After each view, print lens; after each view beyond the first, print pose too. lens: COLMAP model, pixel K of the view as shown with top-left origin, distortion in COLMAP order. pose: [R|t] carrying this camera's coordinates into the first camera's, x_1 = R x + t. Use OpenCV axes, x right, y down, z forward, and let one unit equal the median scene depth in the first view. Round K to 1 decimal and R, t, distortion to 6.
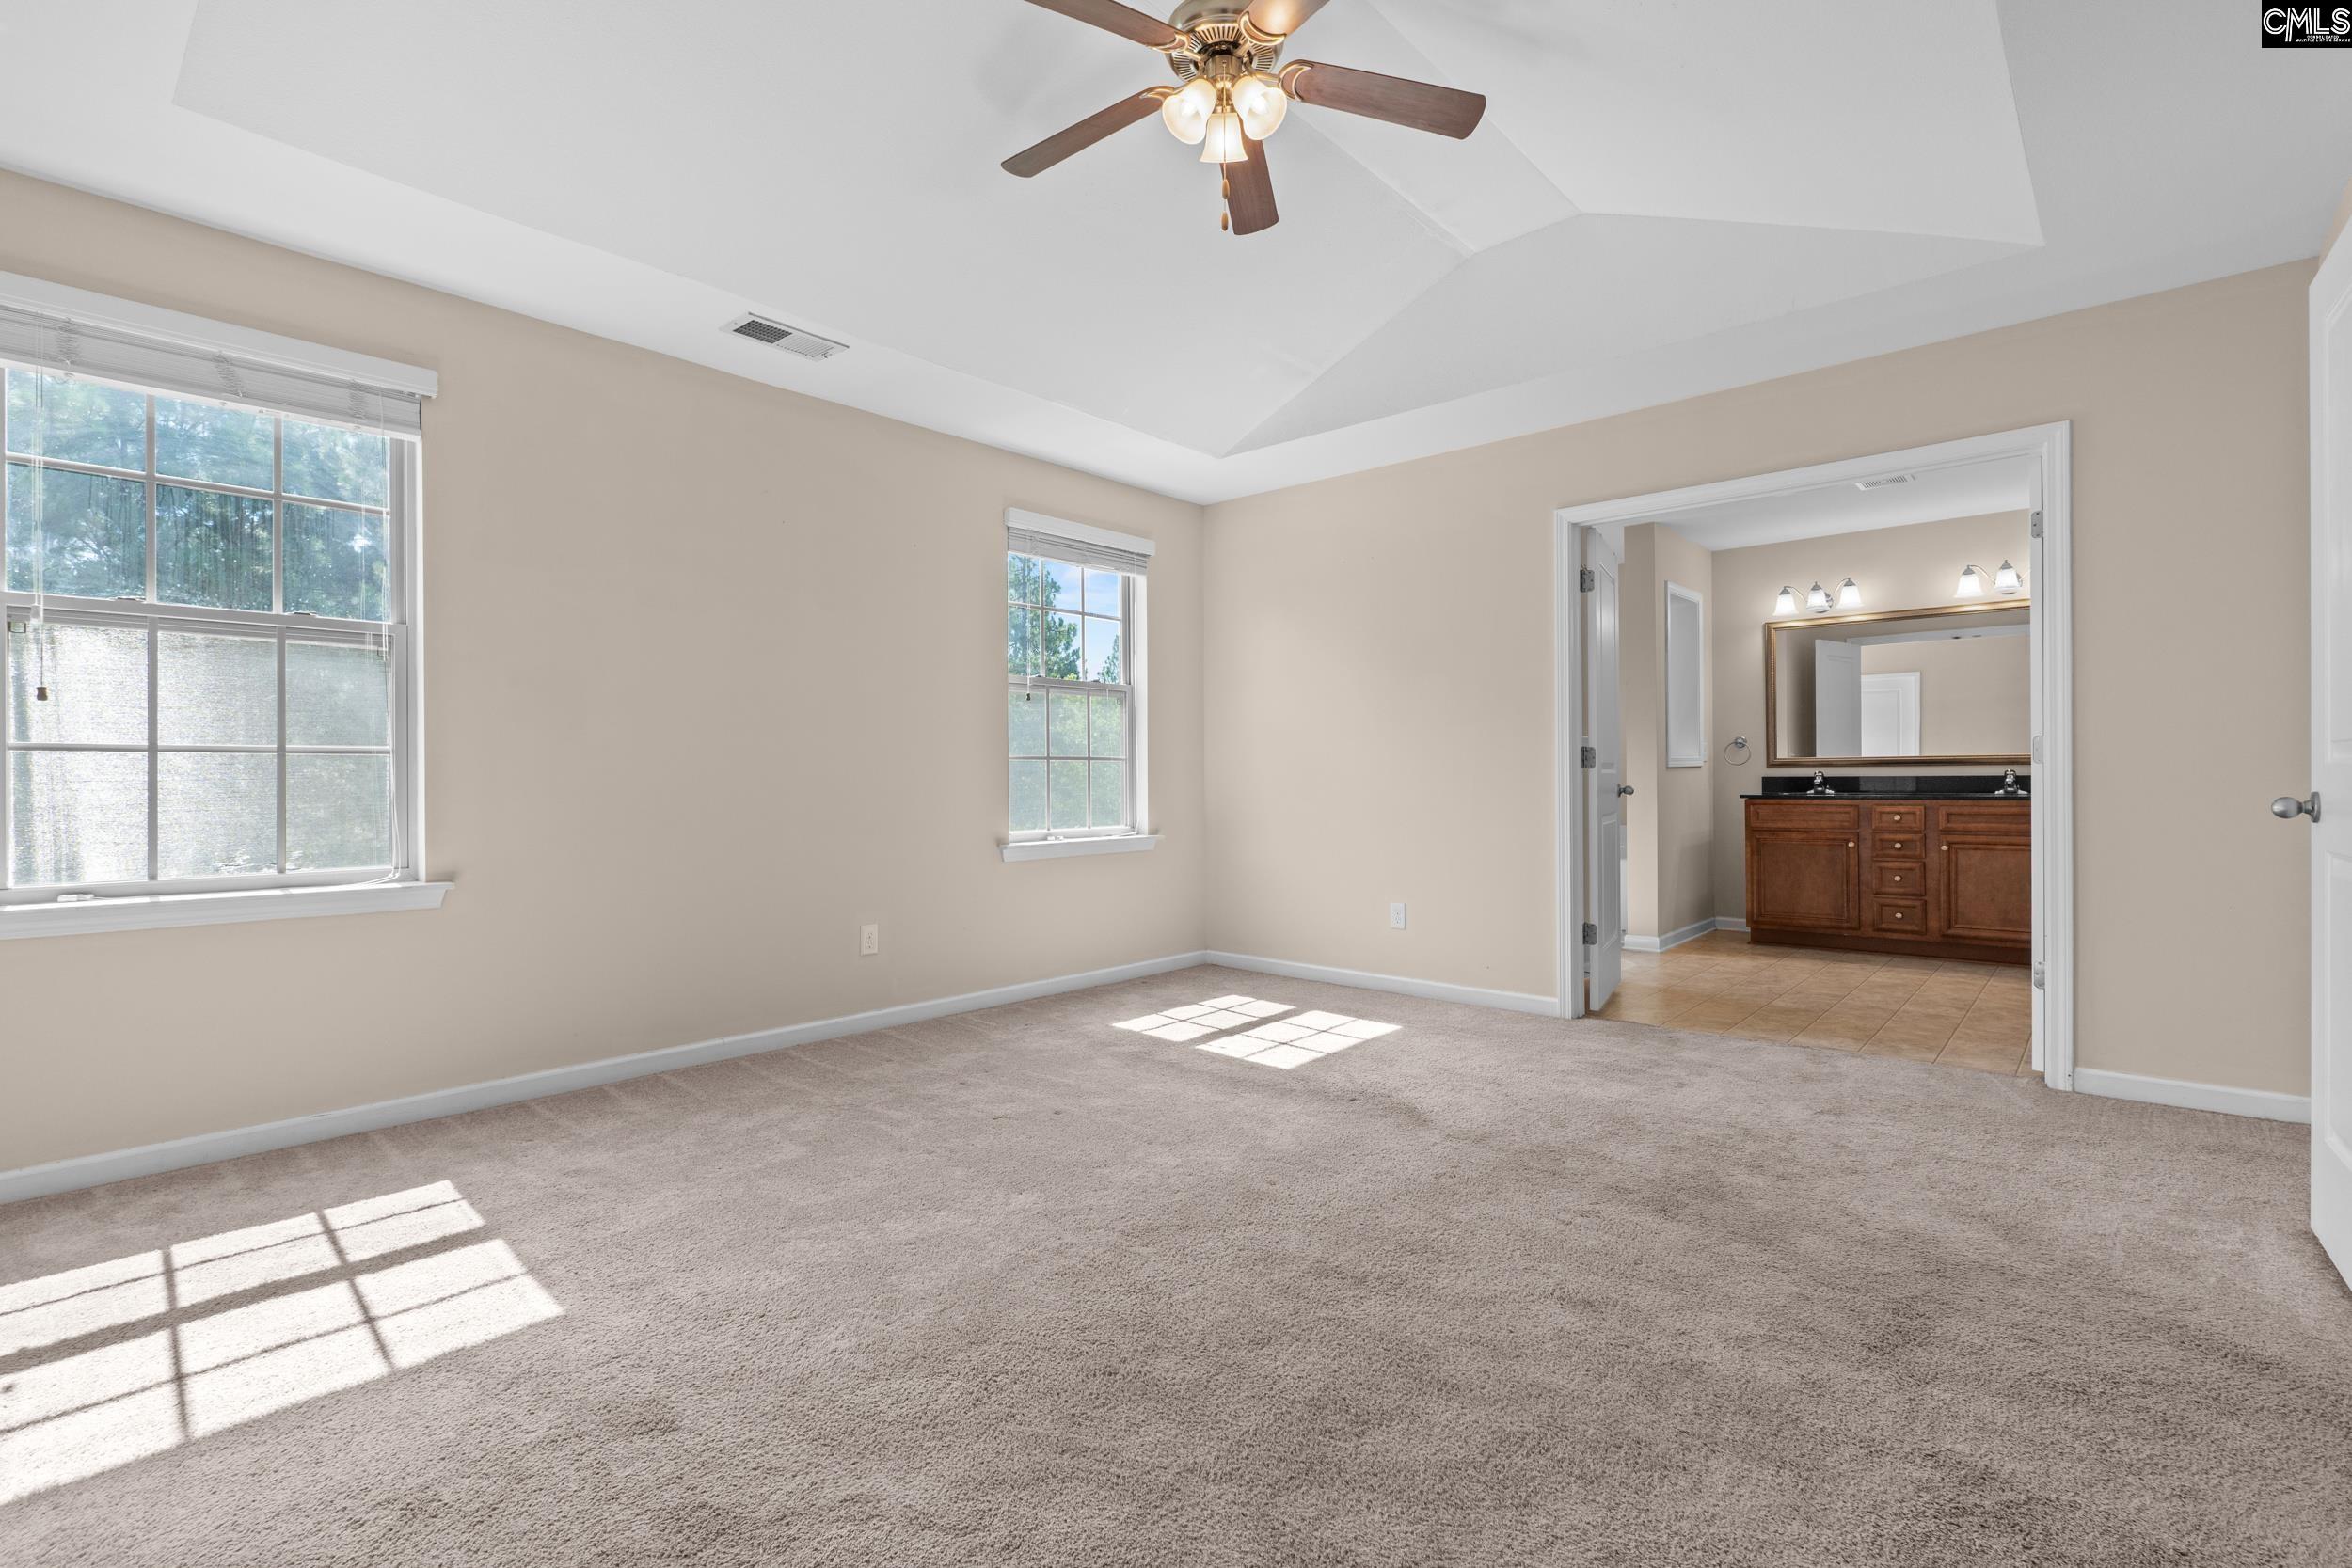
lens RADIAL K [[1069.6, 0, 1172.4], [0, 1069.6, 778.4], [0, 0, 1]] dist [-0.009868, 0.000782]
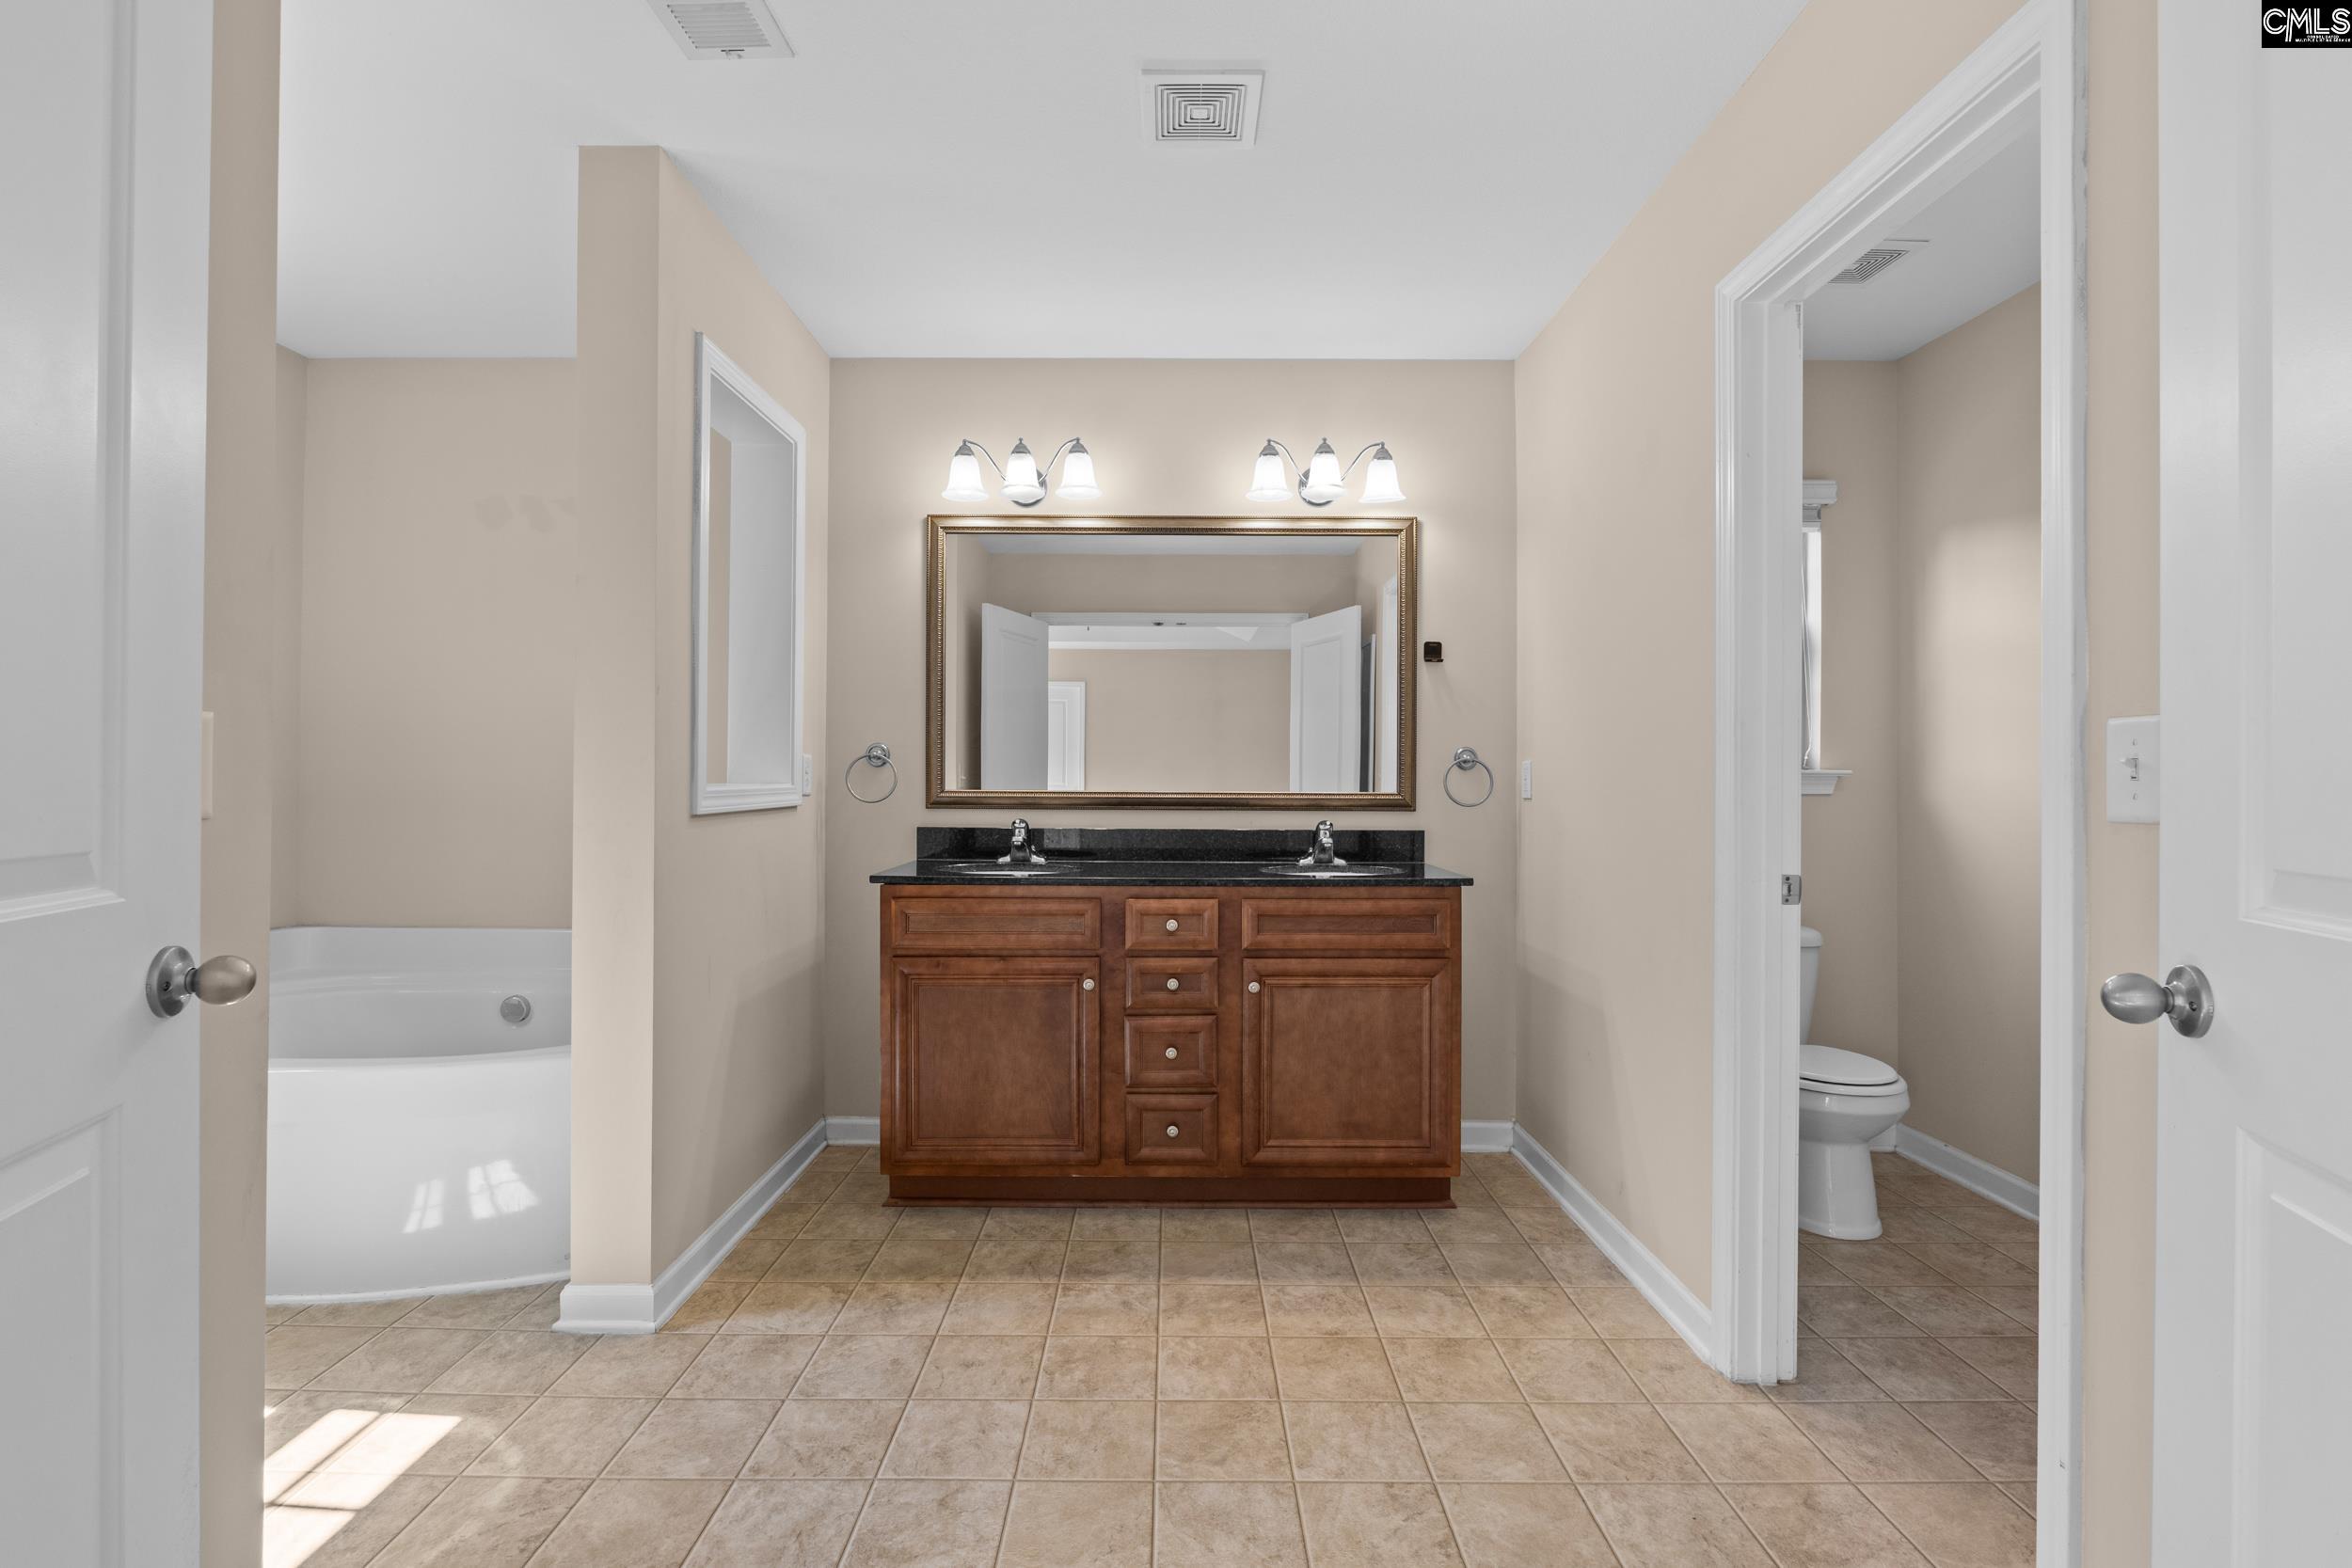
lens RADIAL K [[1069.6, 0, 1162.7], [0, 1069.6, 789.3], [0, 0, 1]] dist [-0.009868, 0.000782]
pose [[0.749979, 0.009888, 0.661388, 0.342253], [-0.012370, 0.999923, -0.000922, -0.021724], [-0.661346, -0.007490, 0.750043, 0.610696]]
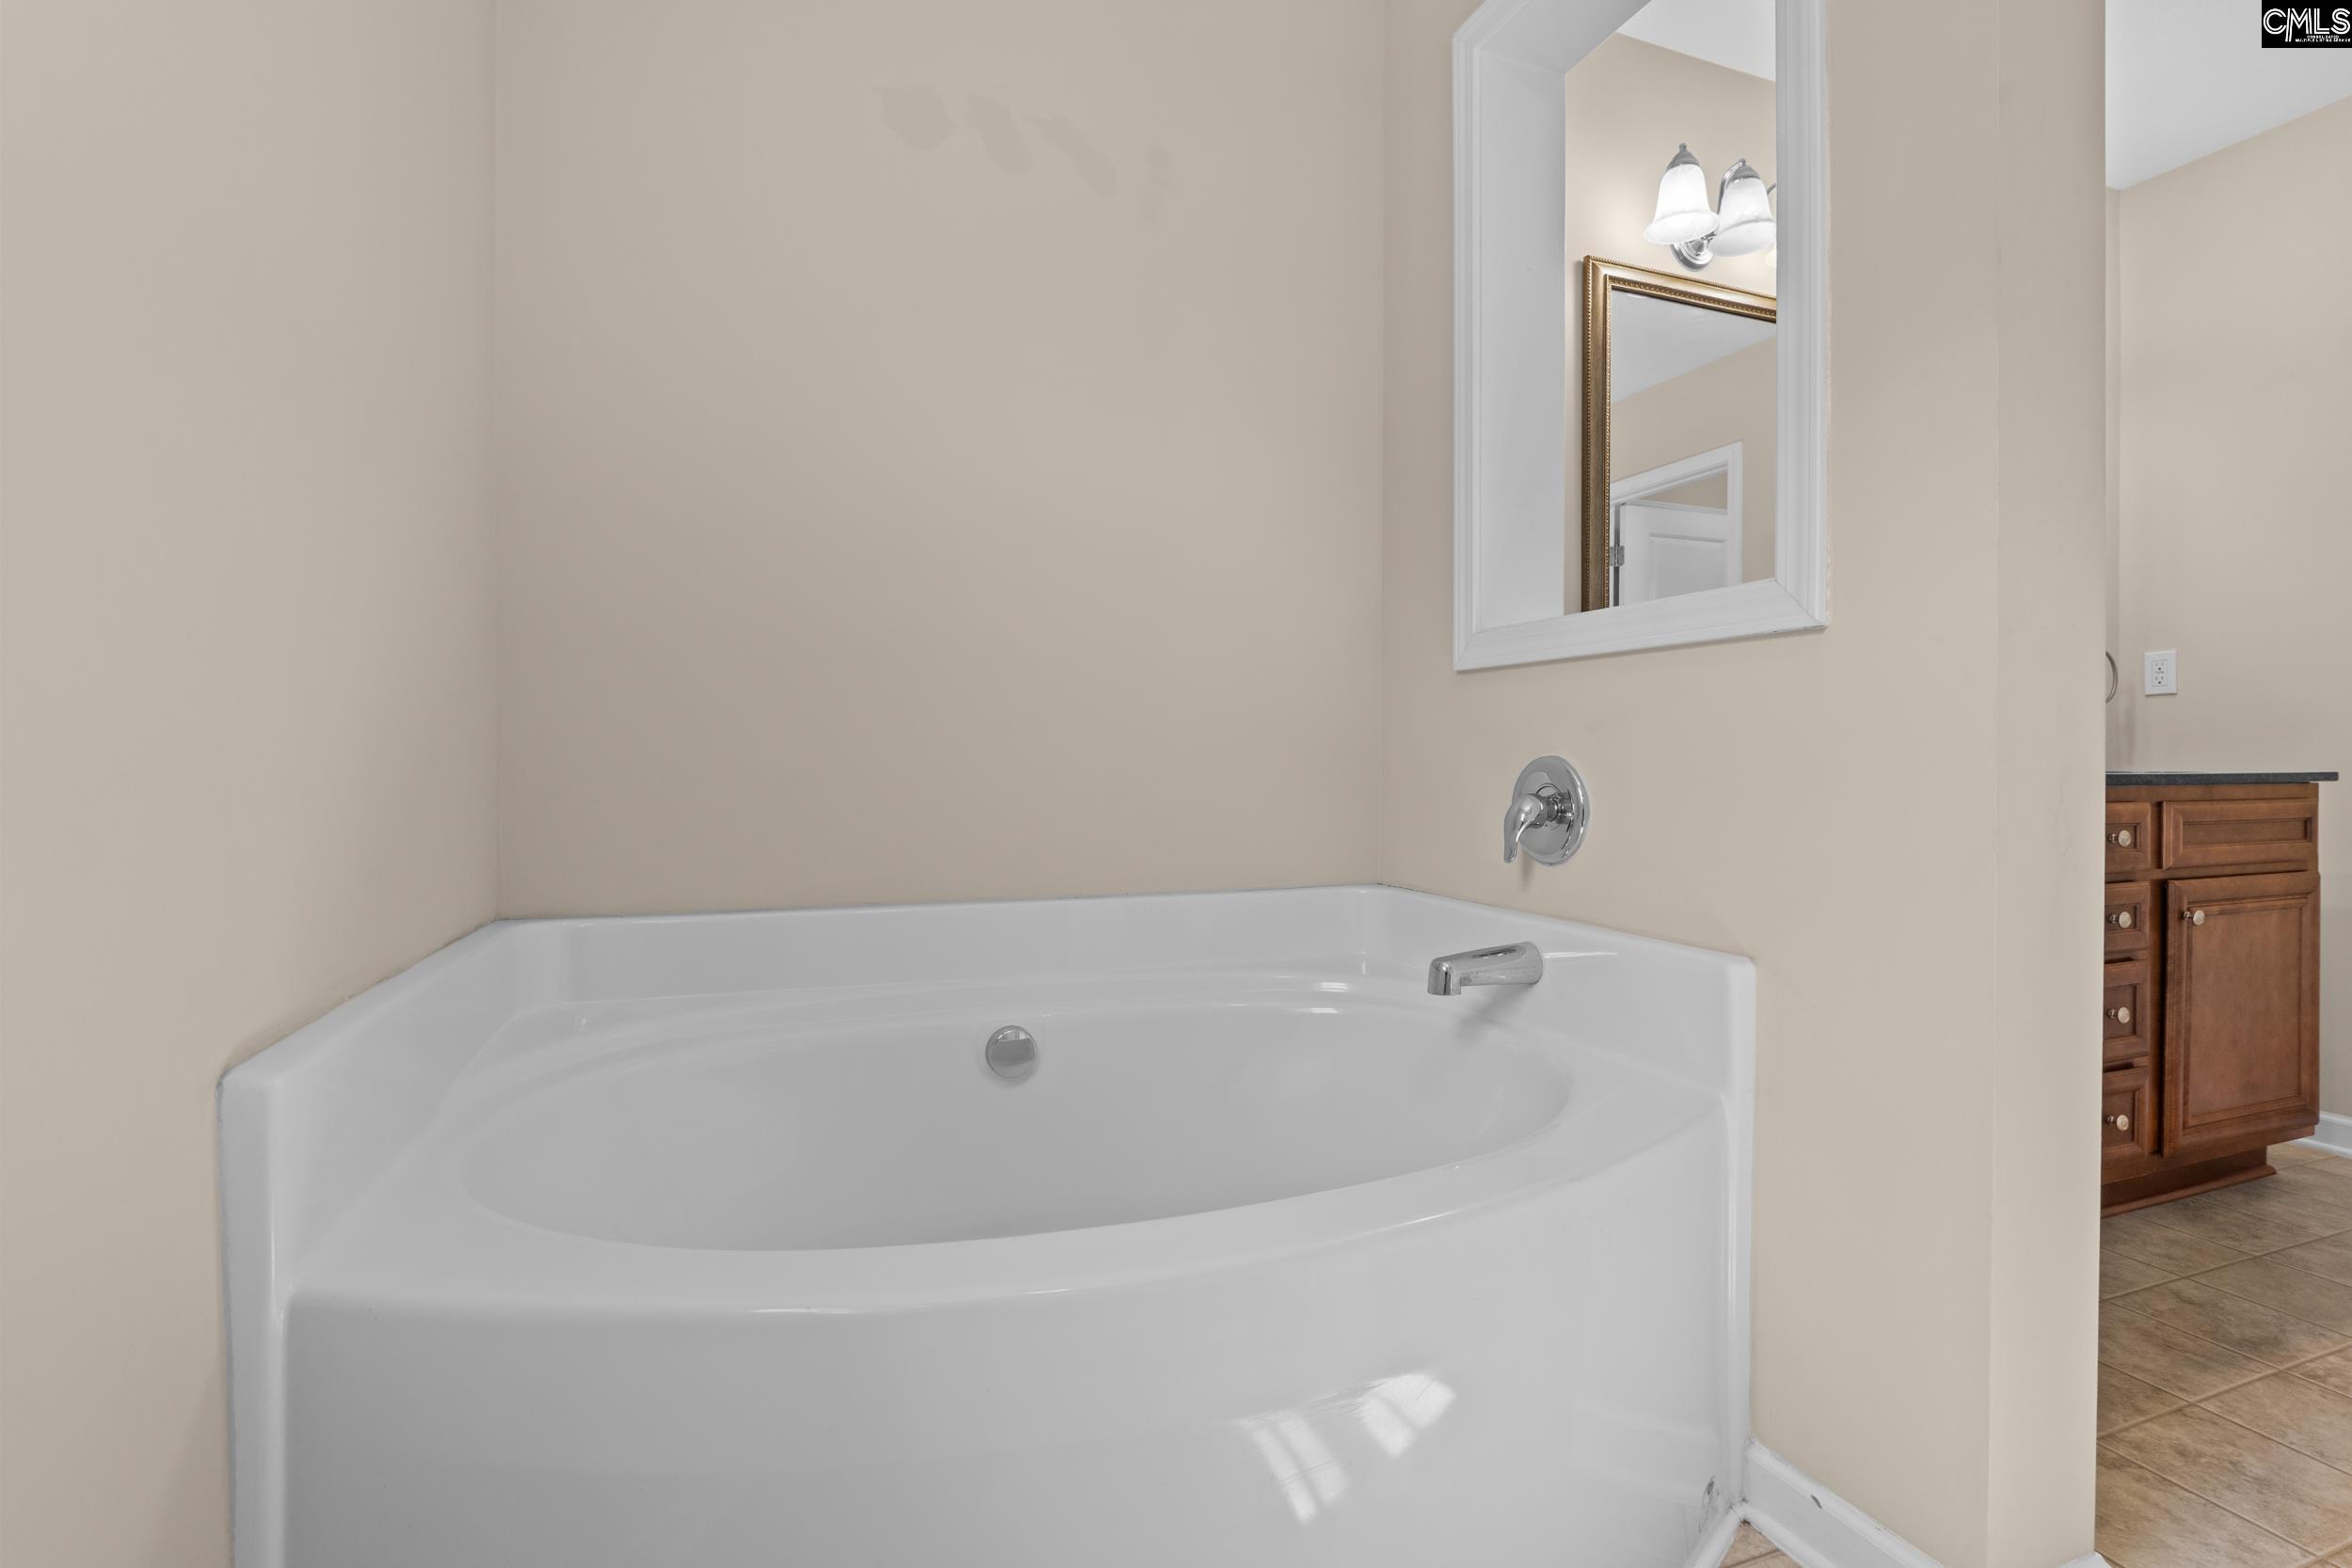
lens RADIAL K [[1069.6, 0, 1173.2], [0, 1069.6, 782.9], [0, 0, 1]] dist [-0.009868, 0.000782]
pose [[0.466008, 0.002070, 0.884778, 0.223138], [-0.004829, 0.999988, 0.000204, 0.019477], [-0.884767, -0.004368, 0.466012, 1.050224]]
